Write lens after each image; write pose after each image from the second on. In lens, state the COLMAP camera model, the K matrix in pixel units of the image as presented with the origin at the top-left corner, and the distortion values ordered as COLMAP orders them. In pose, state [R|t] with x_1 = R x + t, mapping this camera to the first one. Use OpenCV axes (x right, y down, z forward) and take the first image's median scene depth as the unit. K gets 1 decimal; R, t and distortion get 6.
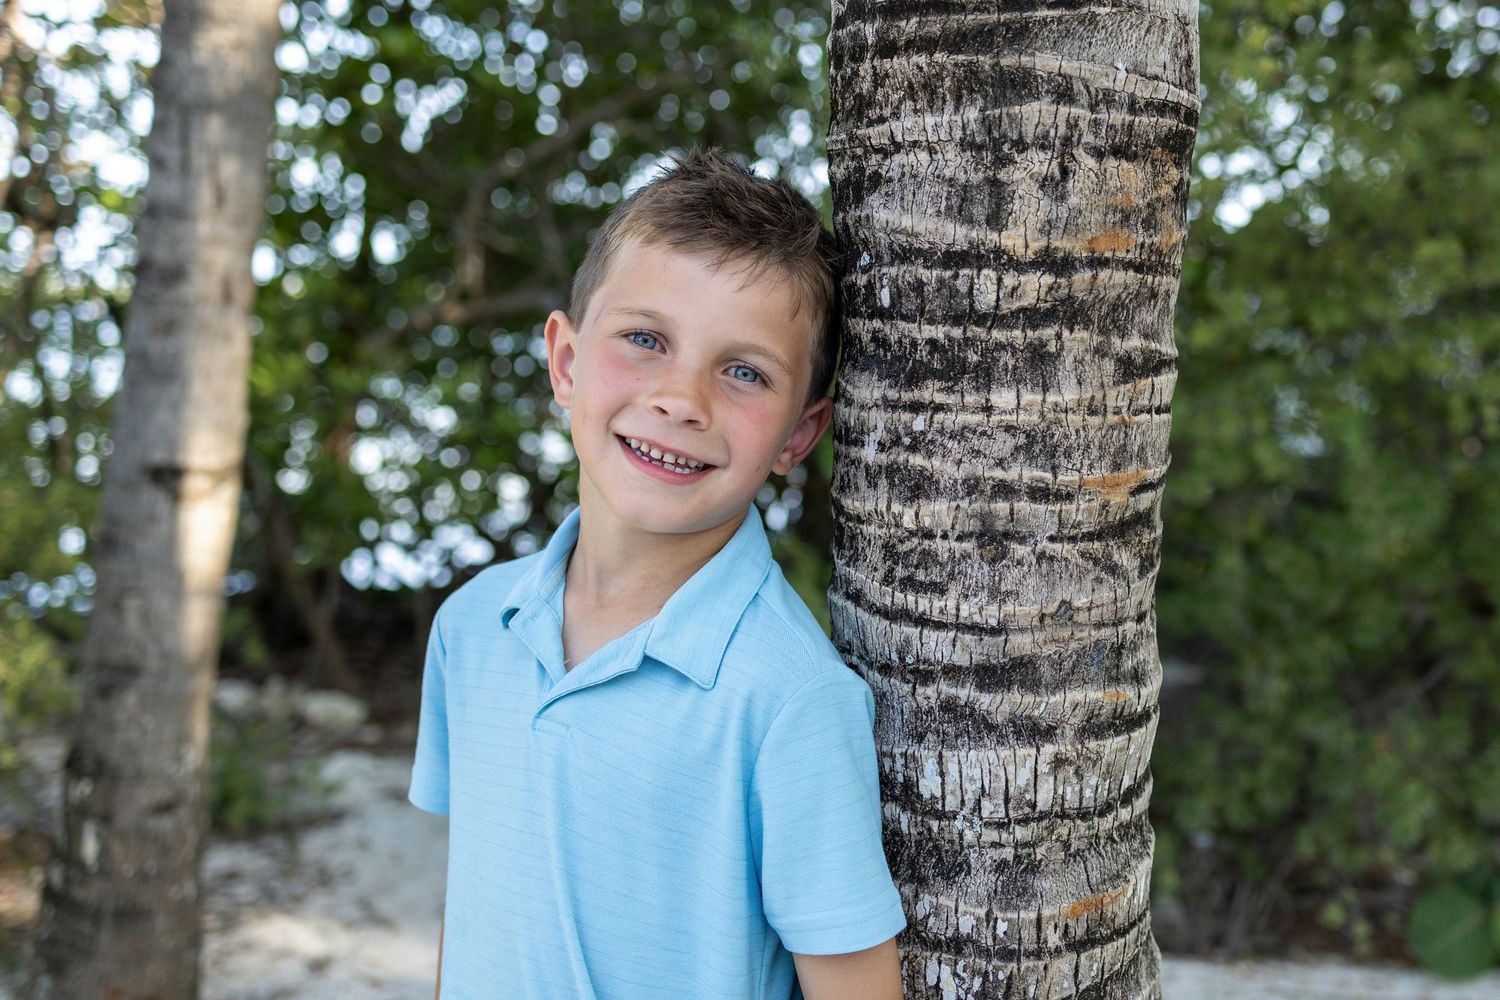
lens RADIAL K [[1427.5, 0, 750.0], [0, 1427.5, 500.0], [0, 0, 1]] dist [0.011004, -0.008001]
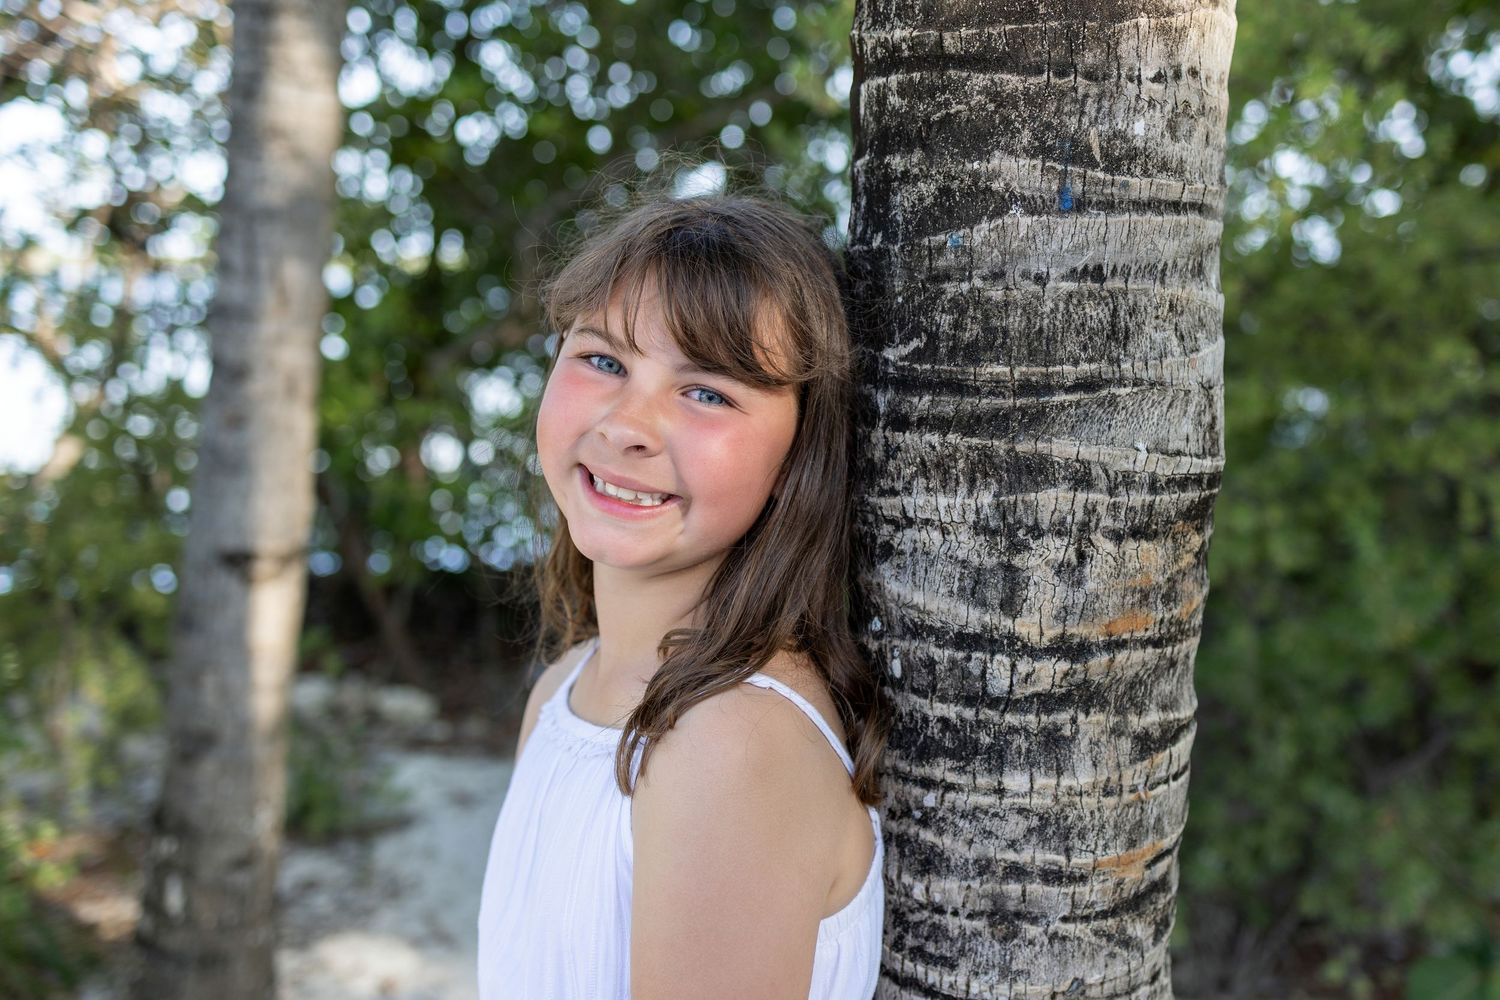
lens RADIAL K [[1296.6, 0, 745.7], [0, 1296.6, 452.7], [0, 0, 1]] dist [0.000346, -0.009683]
pose [[0.999211, 0.001813, -0.039674, 0.026530], [-0.000065, 0.999032, 0.043994, -0.332812], [0.039715, -0.043957, 0.998244, 0.113175]]
